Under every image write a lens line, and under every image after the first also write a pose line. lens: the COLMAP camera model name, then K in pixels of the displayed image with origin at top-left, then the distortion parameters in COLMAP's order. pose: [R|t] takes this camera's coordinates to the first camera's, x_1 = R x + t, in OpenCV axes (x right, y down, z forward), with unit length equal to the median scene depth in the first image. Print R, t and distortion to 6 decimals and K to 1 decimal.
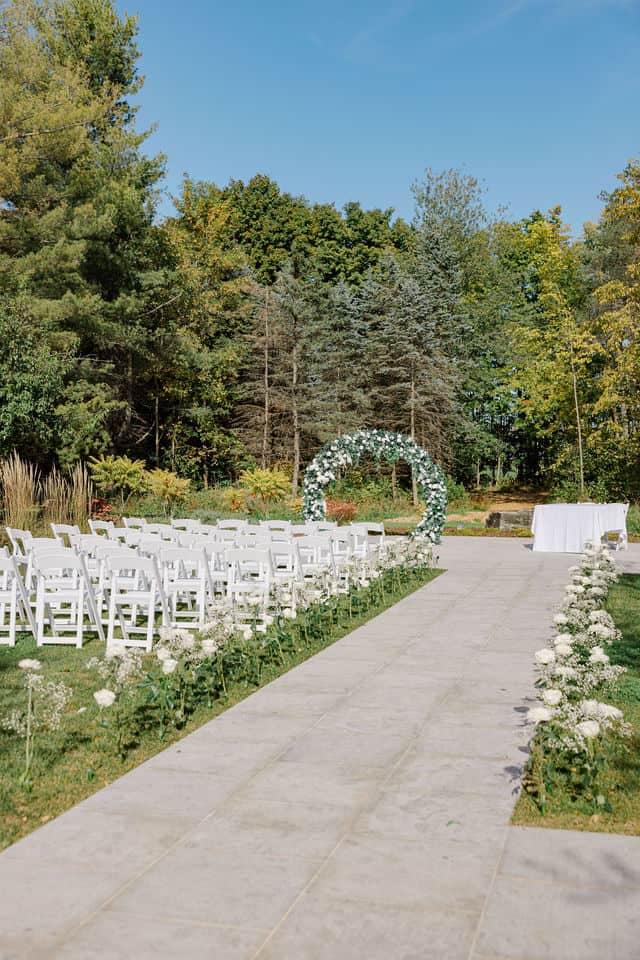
lens RADIAL K [[999.2, 0, 320.8], [0, 999.2, 458.3], [0, 0, 1]] dist [0.000337, -0.000254]
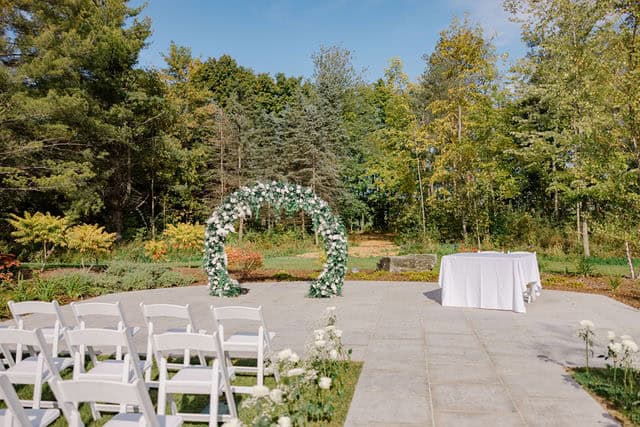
lens RADIAL K [[528.8, 0, 320.0], [0, 528.8, 213.5], [0, 0, 1]] dist [-0.000020, -0.004975]
pose [[0.994803, -0.014767, 0.100744, 0.014827], [0.015375, 0.999868, -0.005264, 0.002227], [-0.100653, 0.006786, 0.994898, 0.152279]]
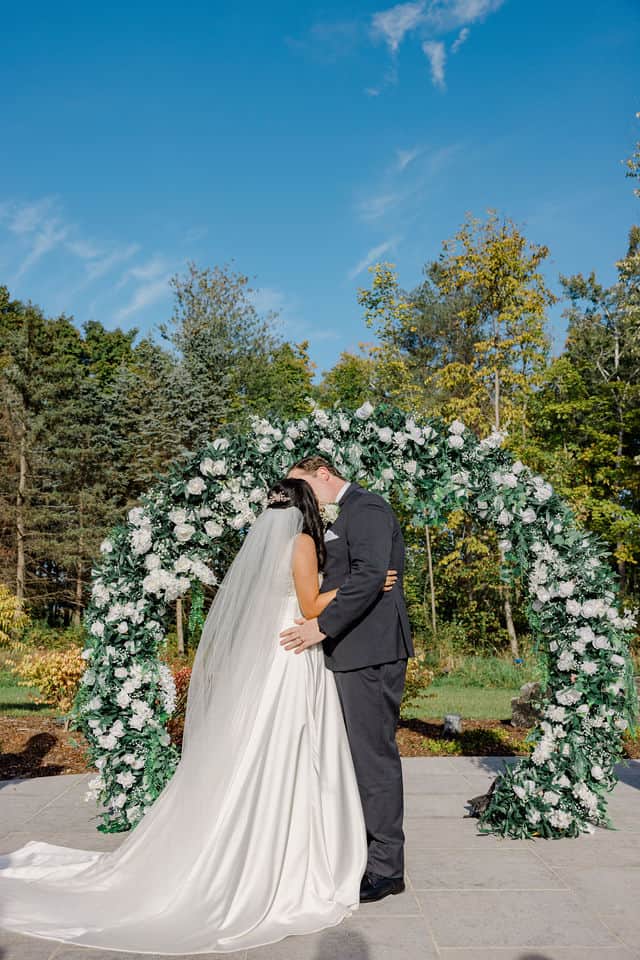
lens RADIAL K [[999.2, 0, 320.8], [0, 999.2, 458.3], [0, 0, 1]] dist [0.000337, -0.000254]
pose [[0.963287, 0.043523, 0.264923, -0.009929], [-0.004332, 0.989163, -0.146757, 0.008741], [-0.268440, 0.140221, 0.953036, 0.238291]]
